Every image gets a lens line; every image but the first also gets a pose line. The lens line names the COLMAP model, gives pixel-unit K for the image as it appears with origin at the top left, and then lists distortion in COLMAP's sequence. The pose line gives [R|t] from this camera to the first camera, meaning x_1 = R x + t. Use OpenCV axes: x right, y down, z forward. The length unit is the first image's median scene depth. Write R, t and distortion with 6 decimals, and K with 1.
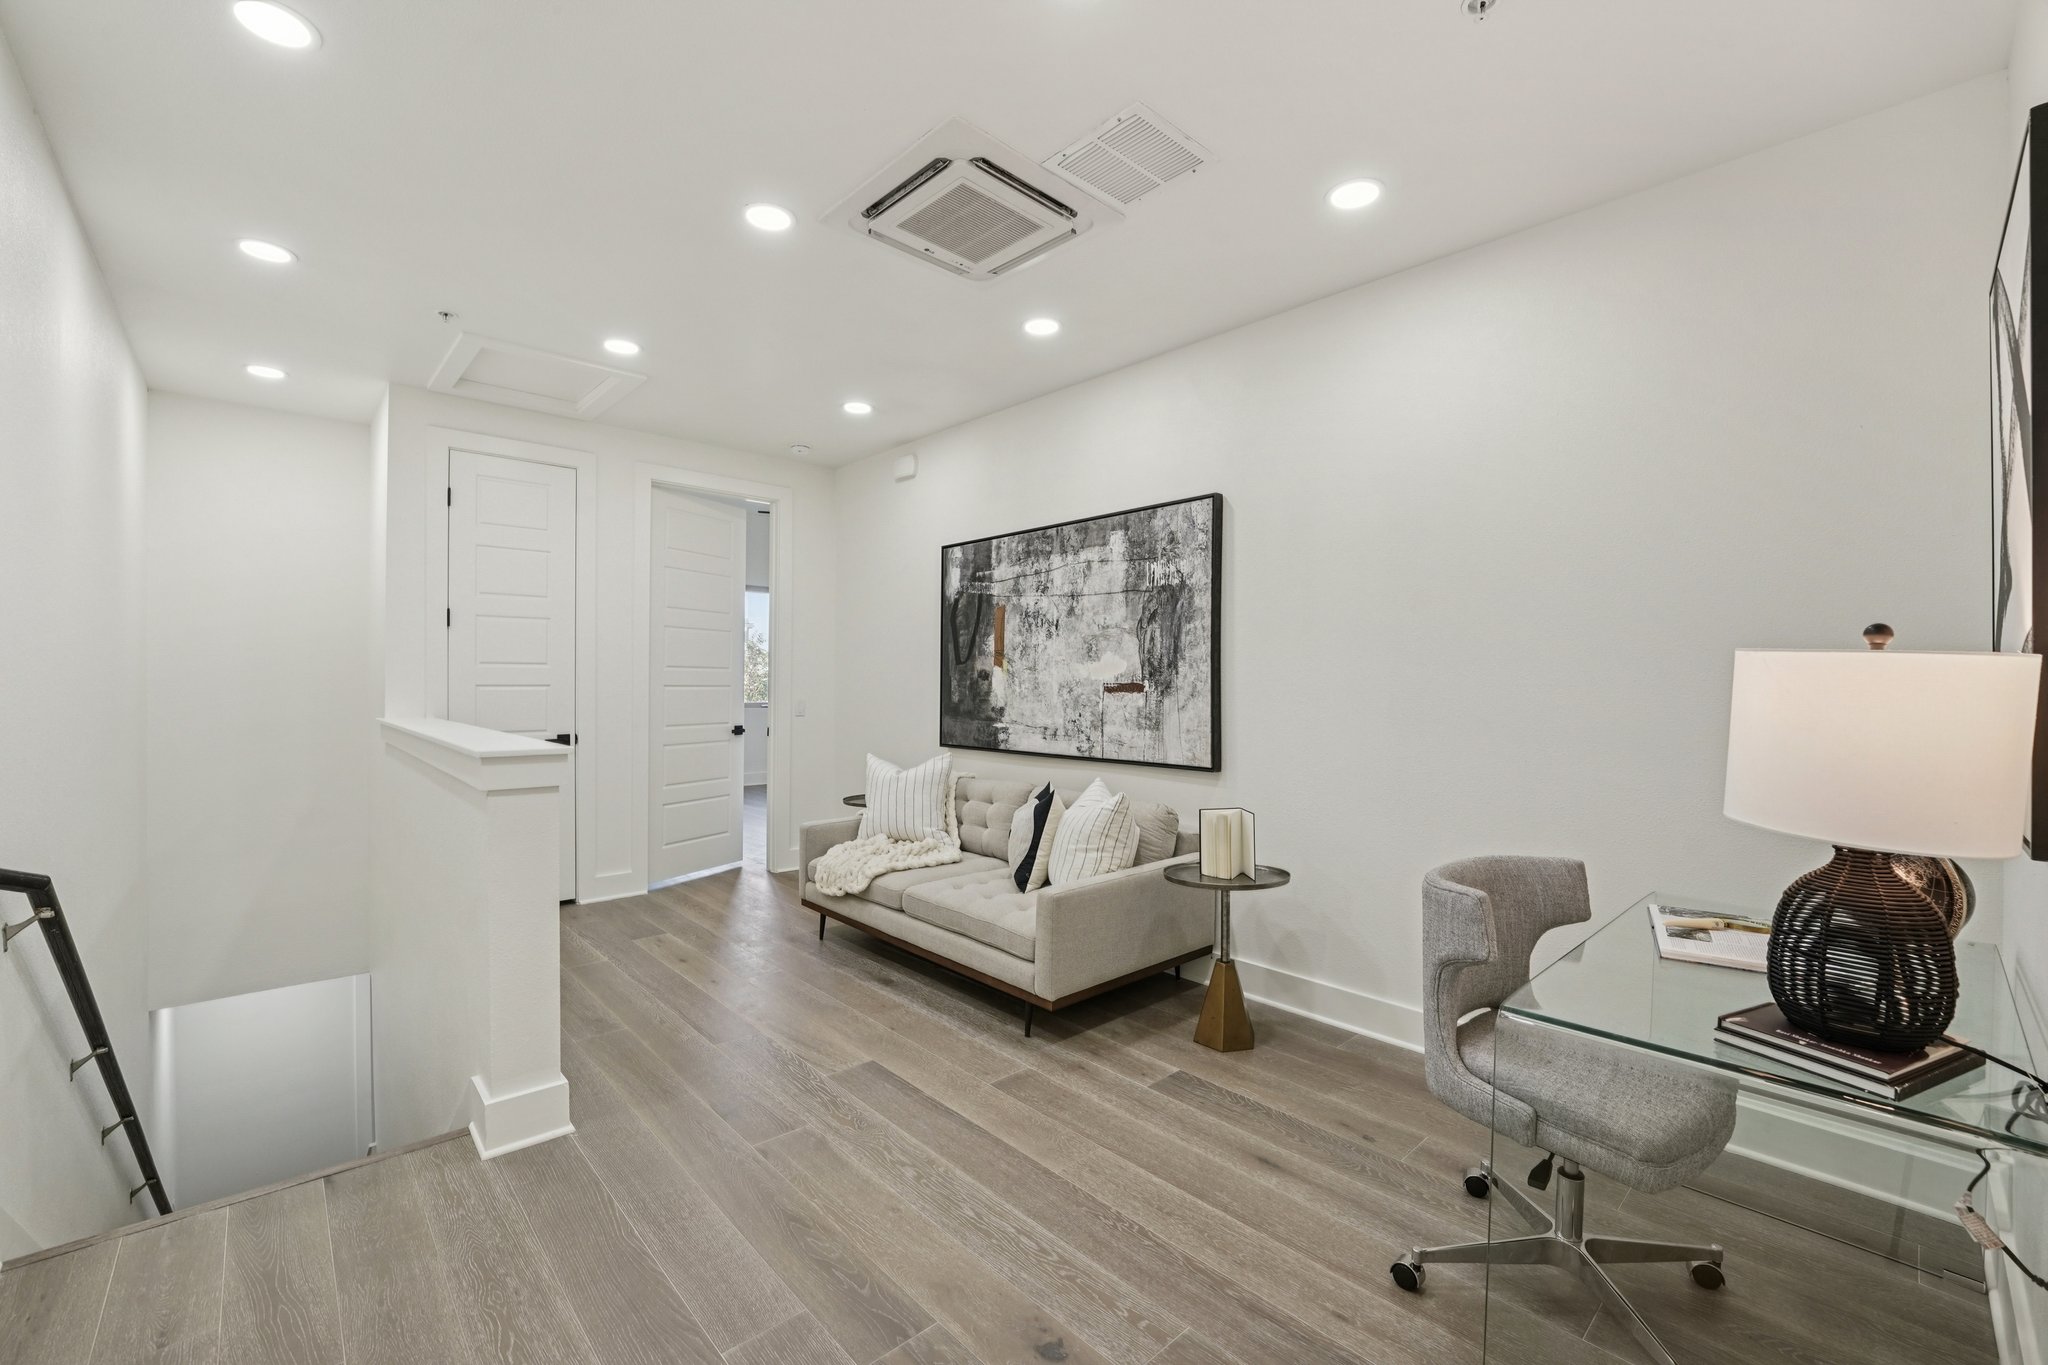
lens RADIAL K [[851.9, 0, 1030.6], [0, 851.9, 678.4], [0, 0, 1]] dist [-0.021133, -0.001256]
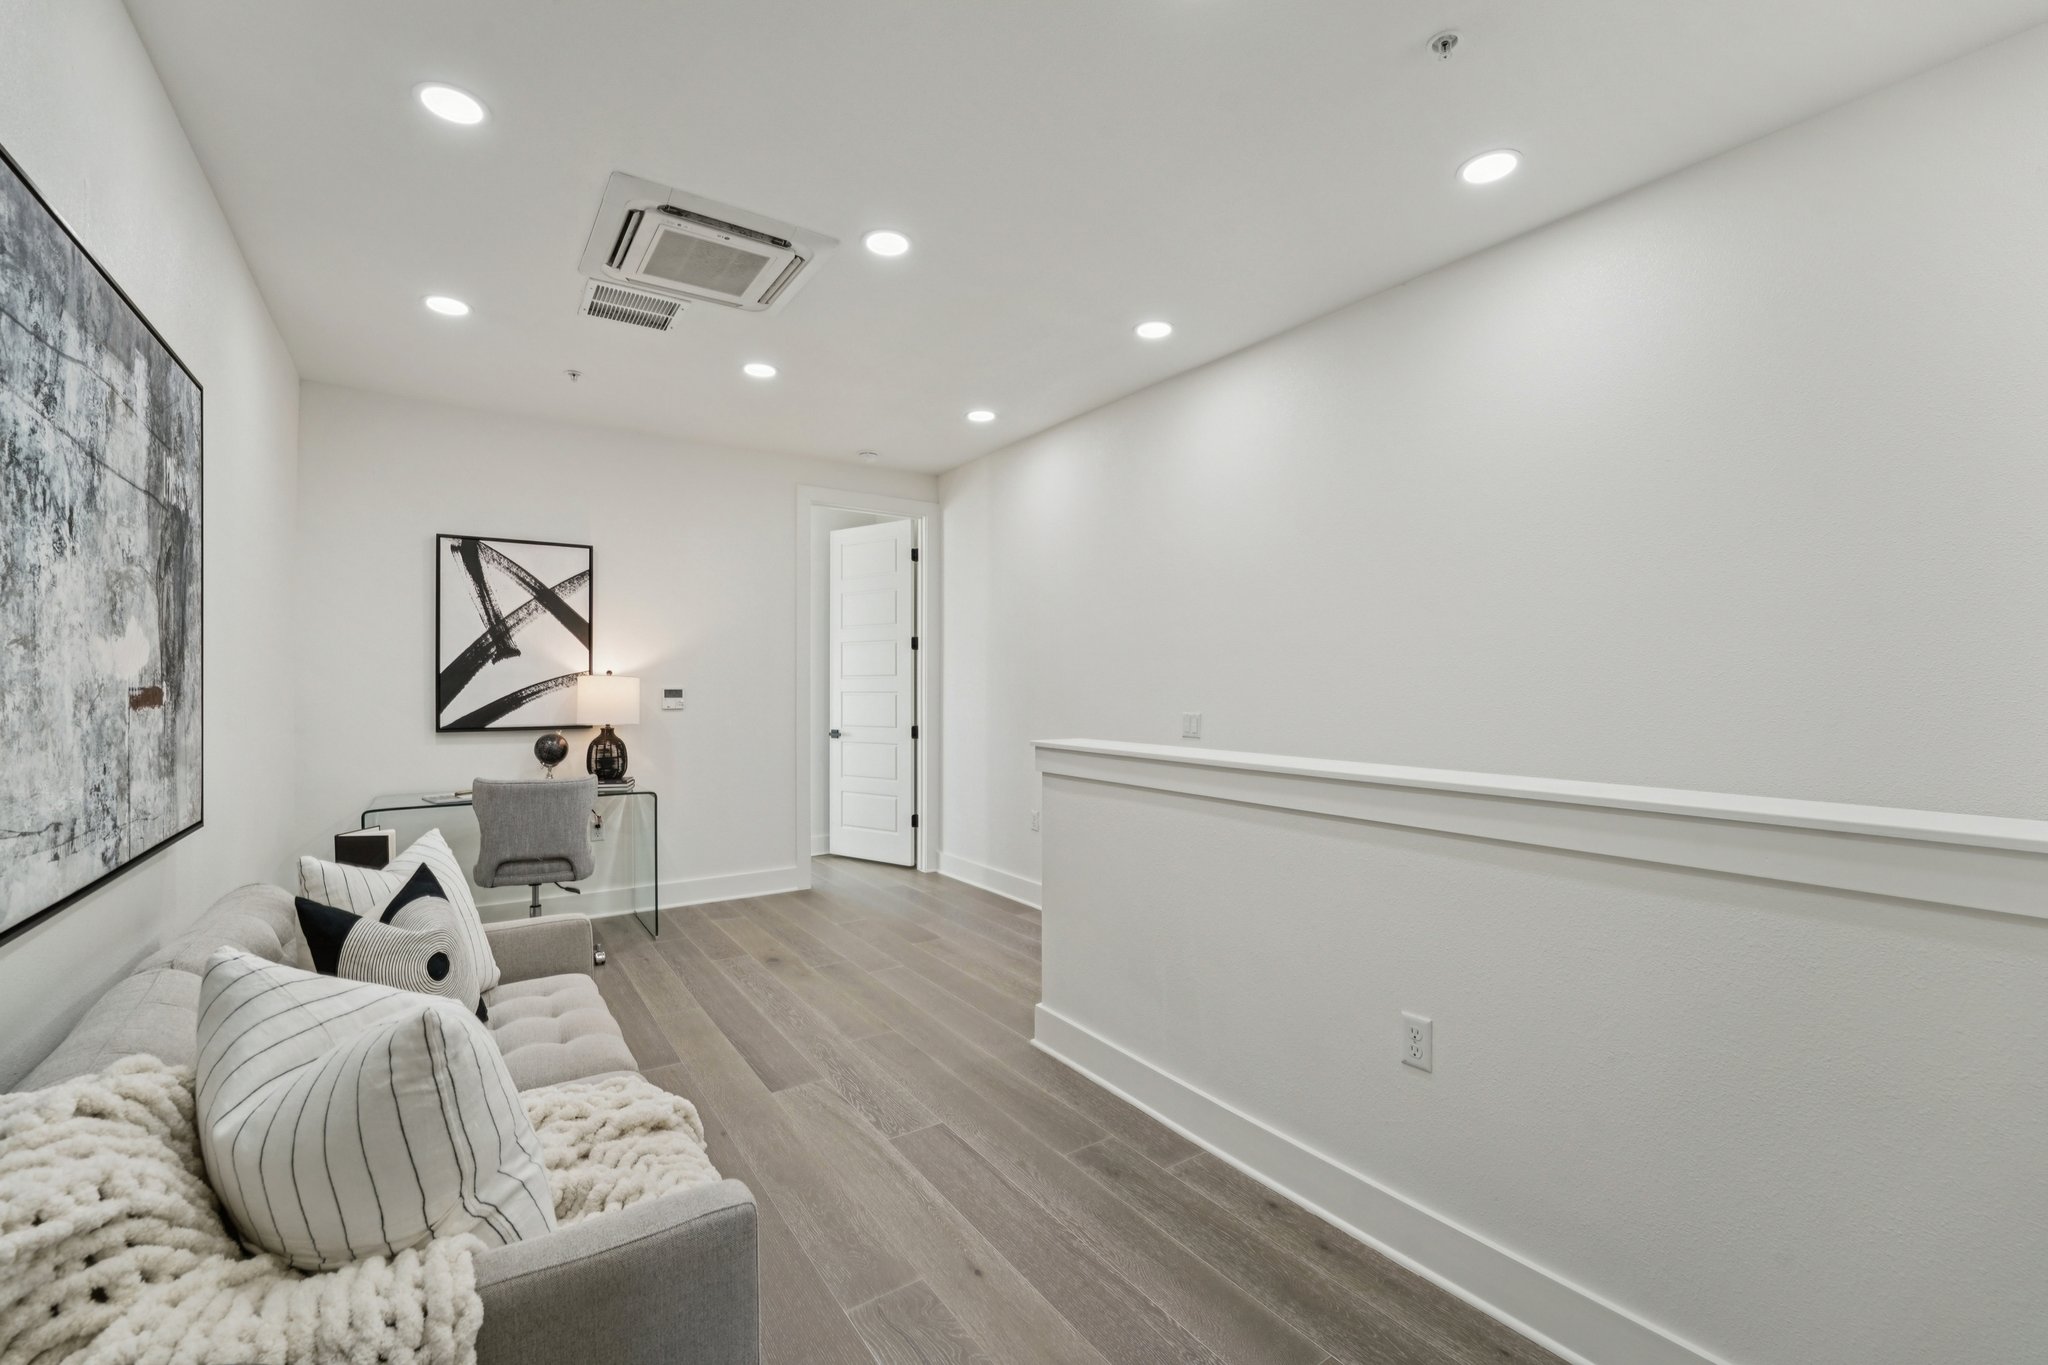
lens RADIAL K [[851.9, 0, 1020.8], [0, 851.9, 683.4], [0, 0, 1]] dist [-0.021133, -0.001256]
pose [[-0.988472, -0.003088, 0.151371, -0.594363], [-0.003617, 0.999988, -0.003218, 0.004396], [-0.151360, -0.003729, -0.988472, 1.873254]]
